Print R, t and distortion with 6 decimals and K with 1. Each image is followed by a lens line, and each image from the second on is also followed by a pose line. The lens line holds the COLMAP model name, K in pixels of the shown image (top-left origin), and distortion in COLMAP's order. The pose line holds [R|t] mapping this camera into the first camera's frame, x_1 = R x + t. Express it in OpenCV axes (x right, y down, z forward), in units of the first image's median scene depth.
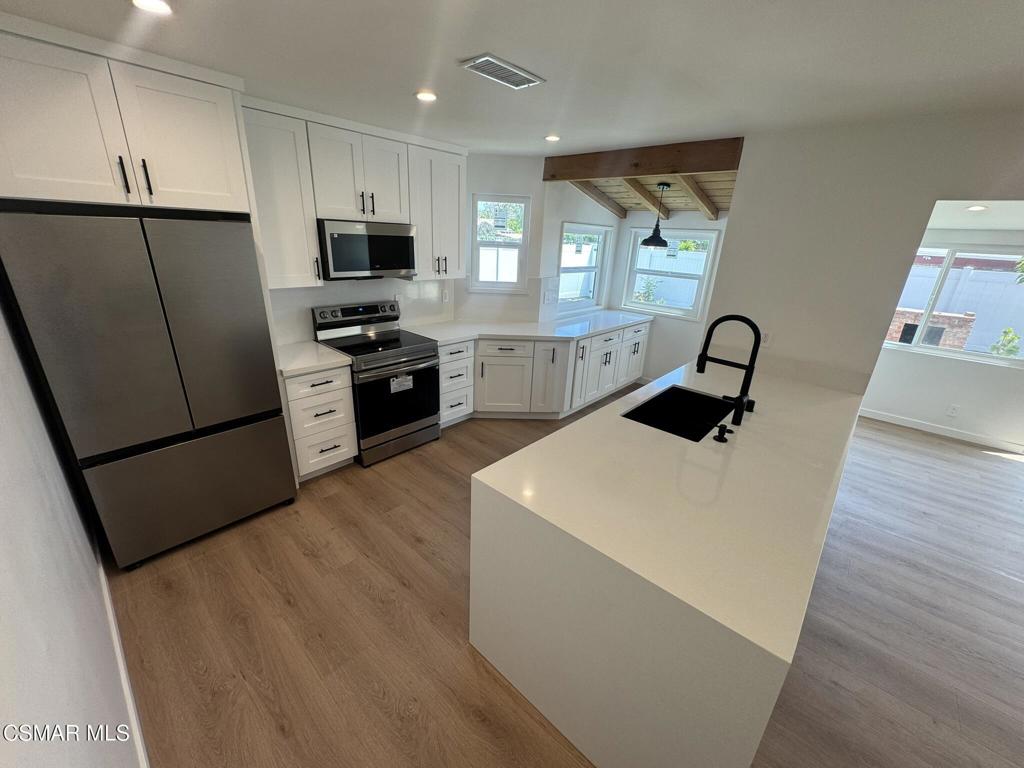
lens RADIAL K [[407.9, 0, 509.6], [0, 407.9, 383.2], [0, 0, 1]] dist [-0.003476, 0.000105]
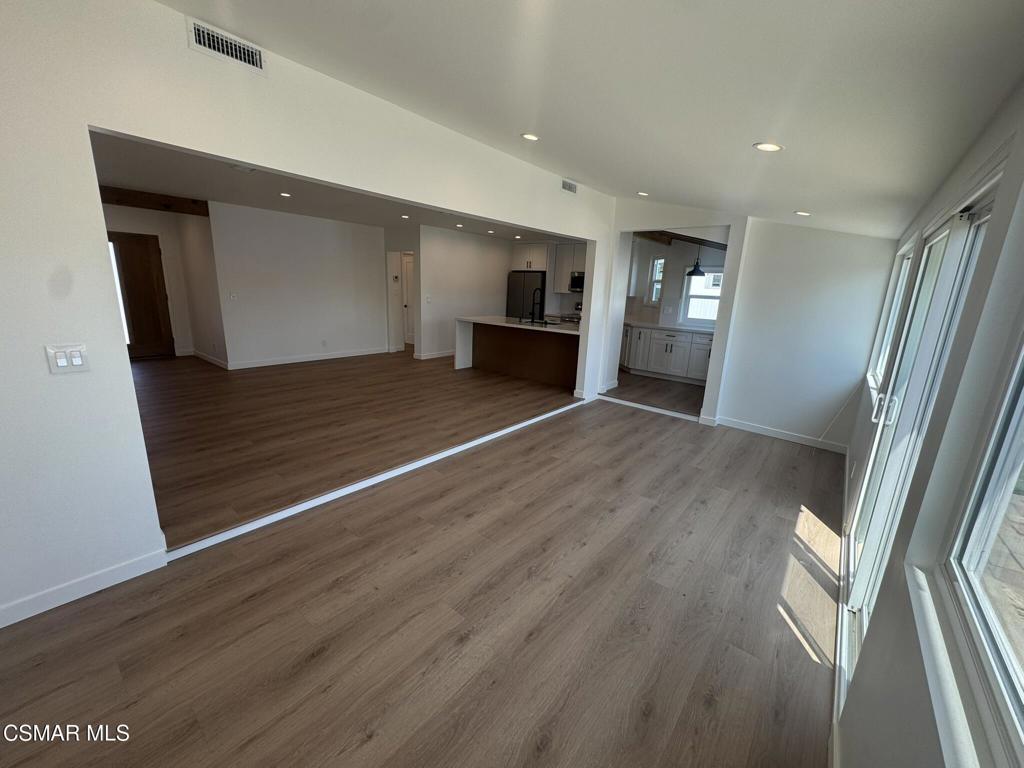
lens RADIAL K [[407.9, 0, 512.6], [0, 407.9, 379.4], [0, 0, 1]] dist [-0.003476, 0.000105]
pose [[0.055593, 0.181234, -0.981867, 2.306613], [-0.378071, 0.913983, 0.147298, 0.058839], [0.924106, 0.363027, 0.119331, 0.406901]]
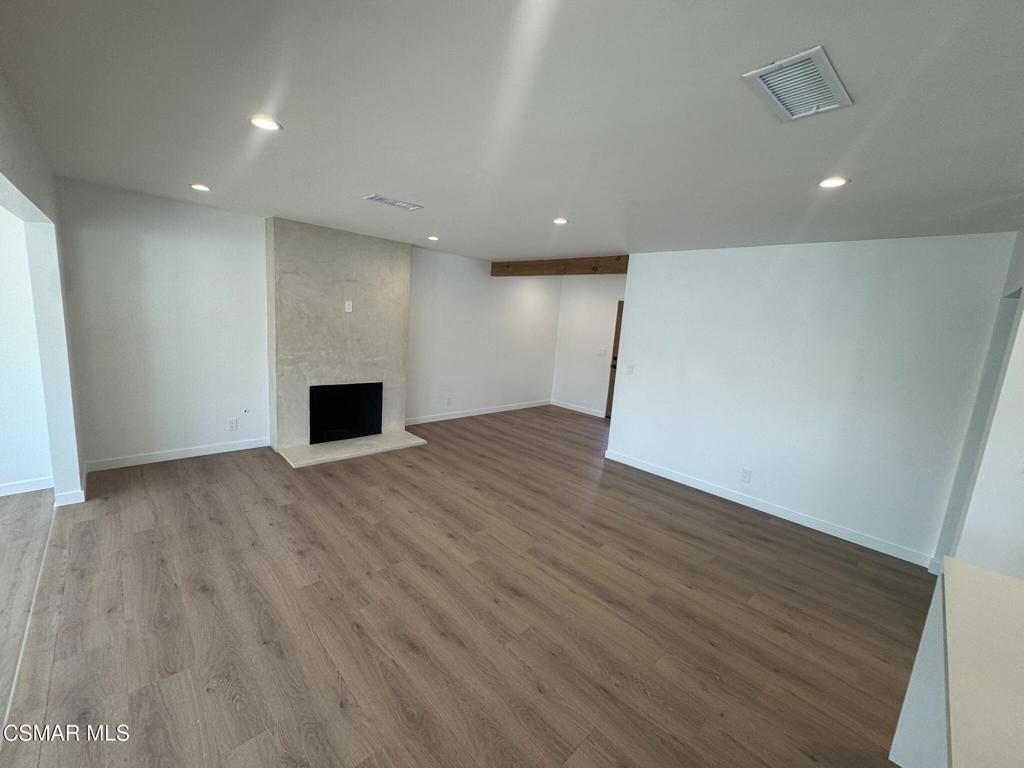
lens RADIAL K [[407.9, 0, 510.3], [0, 407.9, 382.7], [0, 0, 1]] dist [-0.003476, 0.000105]
pose [[-0.990902, -0.127622, 0.042734, 0.679038], [-0.090218, 0.865482, 0.492749, -0.165259], [-0.099872, 0.484410, -0.869122, 0.623875]]
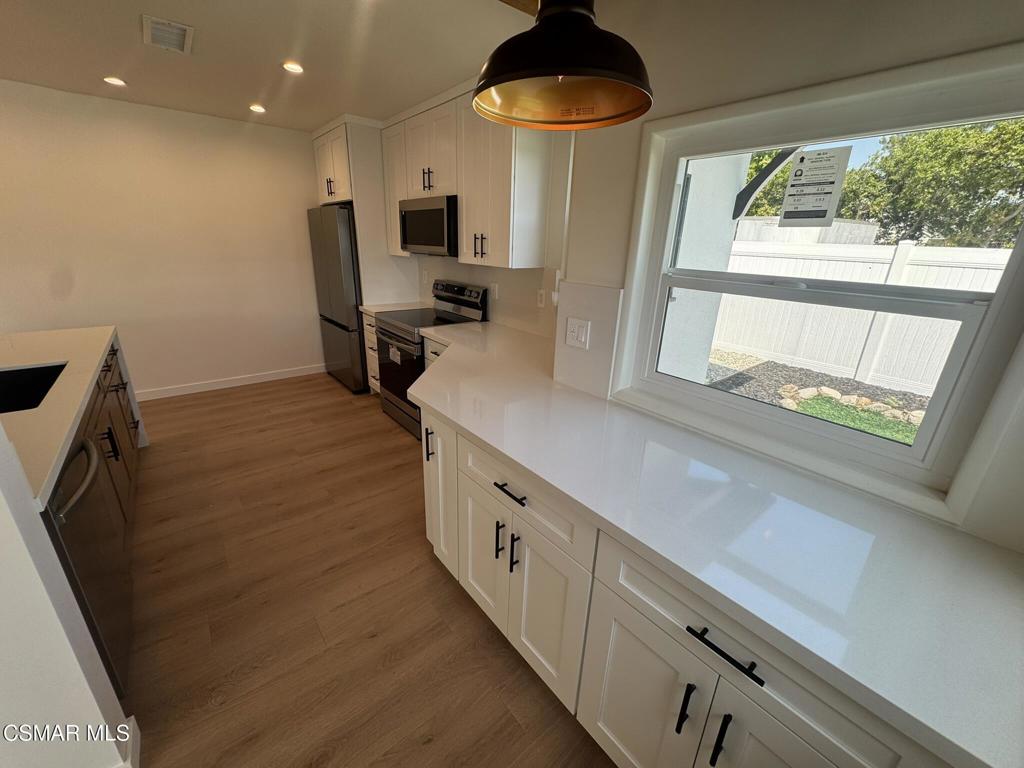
lens RADIAL K [[407.9, 0, 511.4], [0, 407.9, 382.3], [0, 0, 1]] dist [-0.003476, 0.000105]
pose [[-0.143196, 0.278228, -0.949781, 0.655385], [-0.373735, 0.873414, 0.312204, -0.352129], [0.916415, 0.399672, -0.021086, 1.264277]]
